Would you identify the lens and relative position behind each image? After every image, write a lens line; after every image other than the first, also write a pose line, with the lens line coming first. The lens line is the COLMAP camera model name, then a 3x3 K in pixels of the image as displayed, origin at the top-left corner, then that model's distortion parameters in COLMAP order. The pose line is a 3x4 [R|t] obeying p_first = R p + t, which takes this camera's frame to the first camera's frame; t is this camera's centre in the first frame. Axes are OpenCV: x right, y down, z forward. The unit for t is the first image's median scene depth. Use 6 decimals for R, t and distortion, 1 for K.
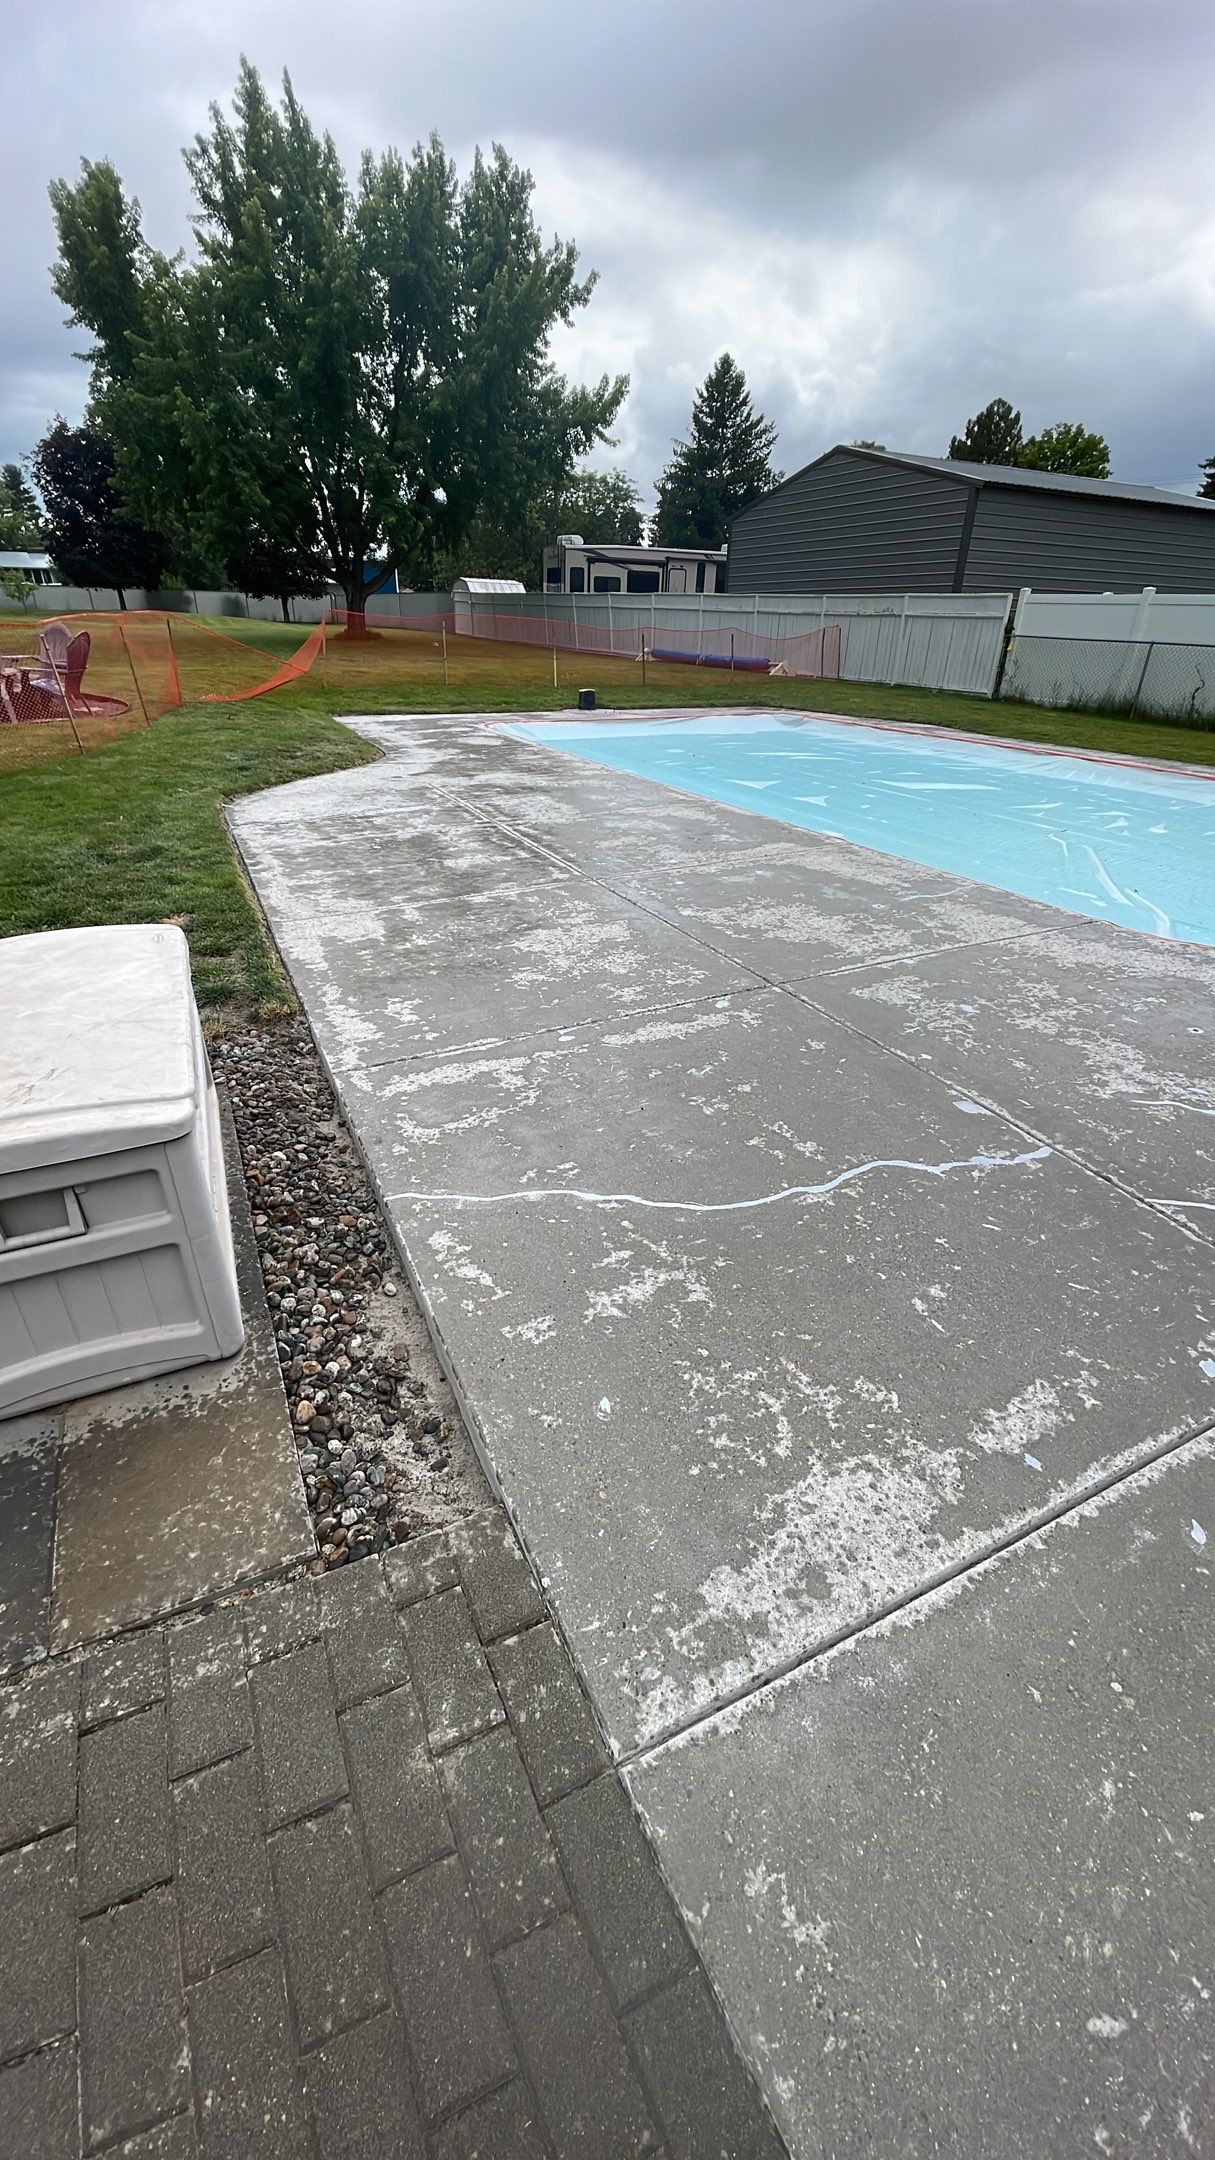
lens RADIAL K [[851.1, 0, 603.5], [0, 851.1, 1067.0], [0, 0, 1]] dist [0.017742, -0.016849]
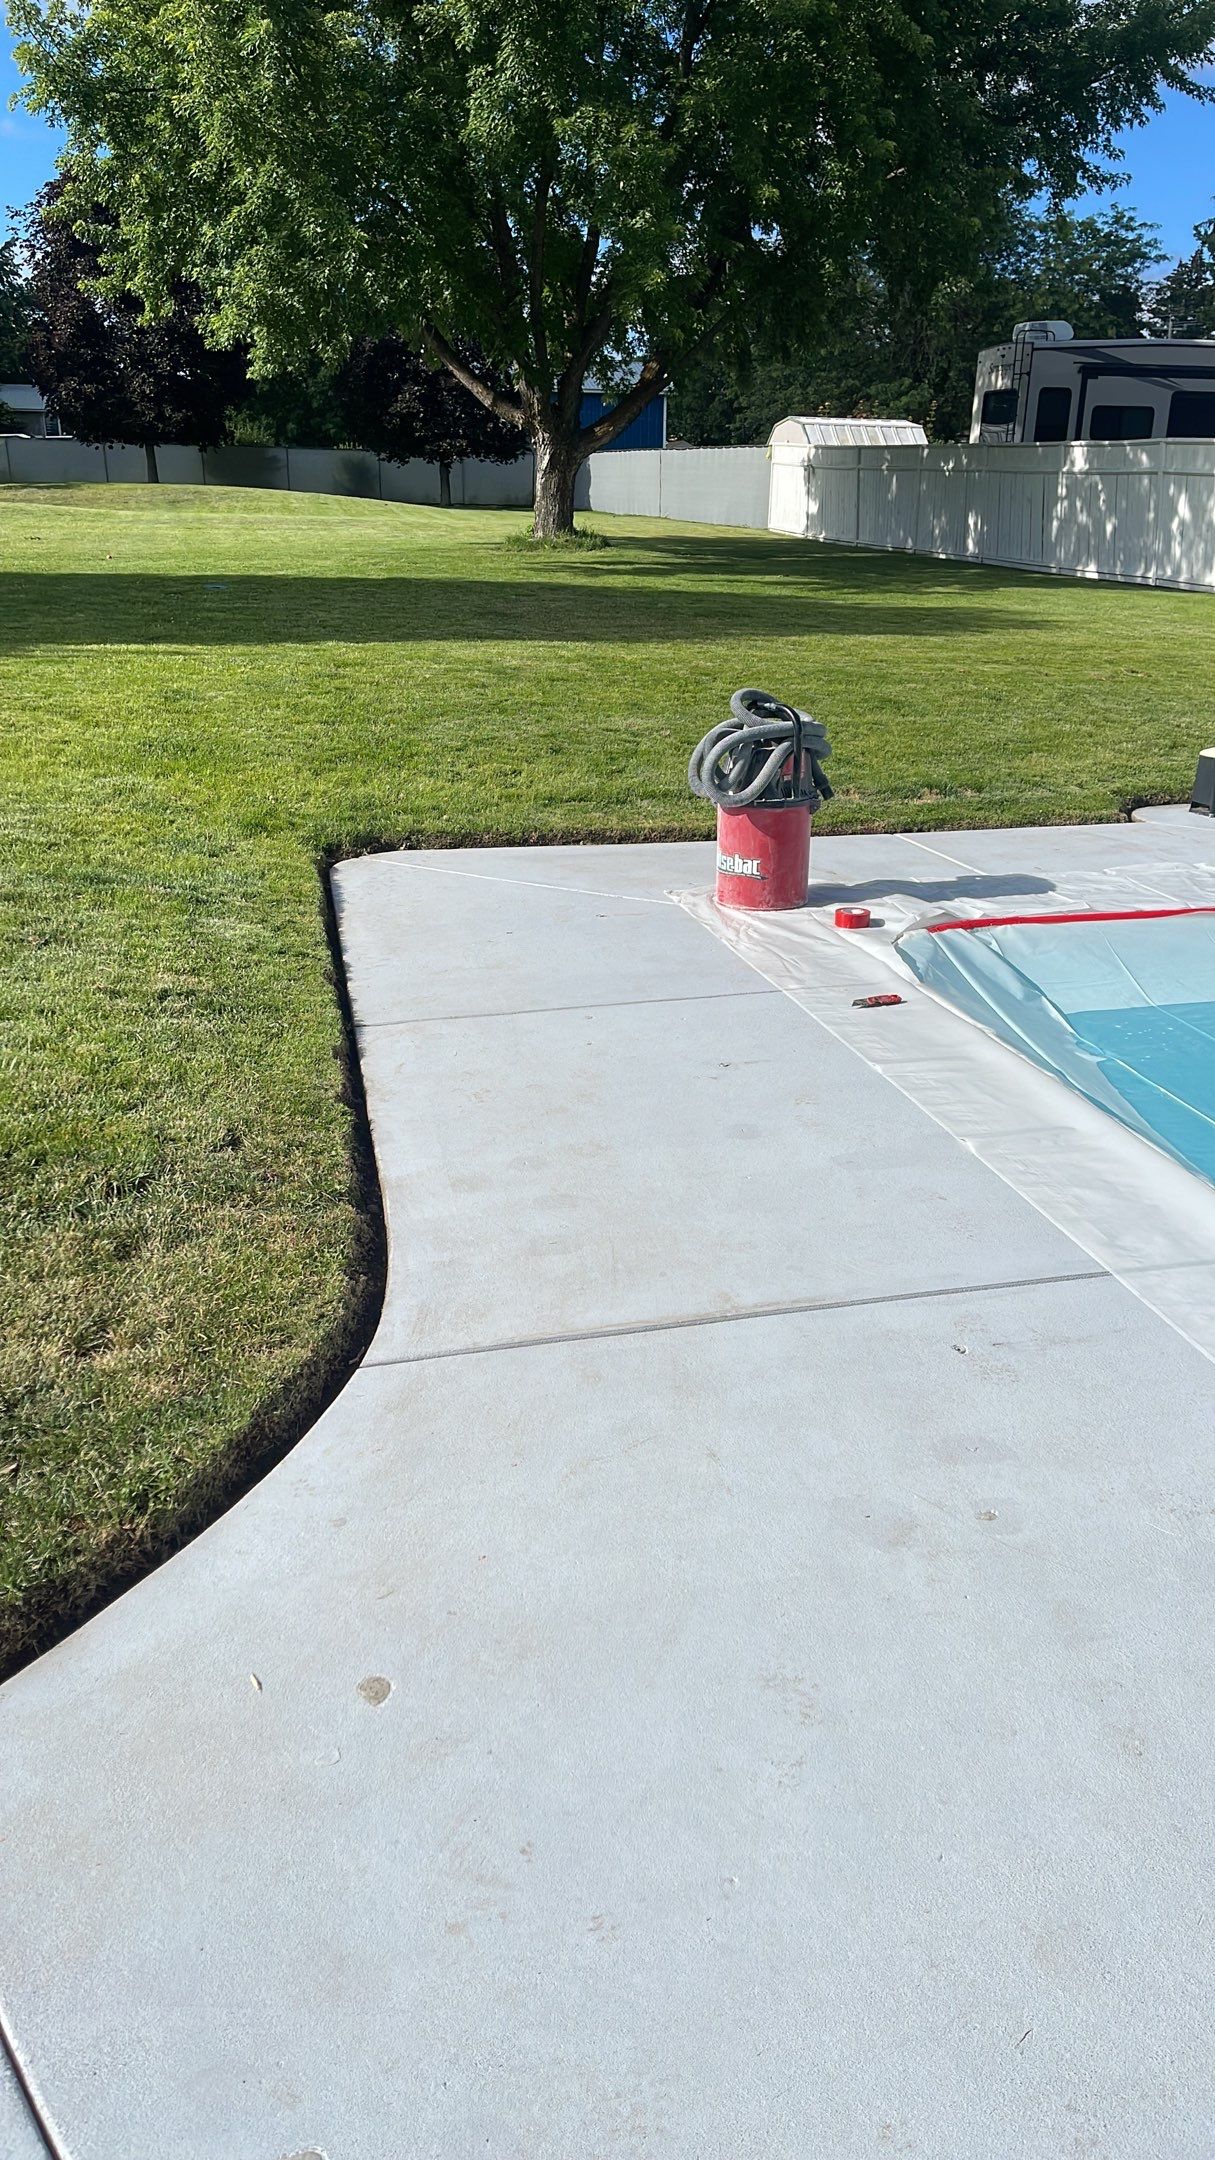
lens RADIAL K [[1602.2, 0, 607.5], [0, 1602.2, 1080.0], [0, 0, 1]] dist [0.077725, -0.101986]
pose [[0.970495, 0.076413, -0.228692, -0.031614], [-0.105778, 0.987241, -0.119020, -0.088295], [0.216679, 0.139699, 0.966196, 0.156674]]
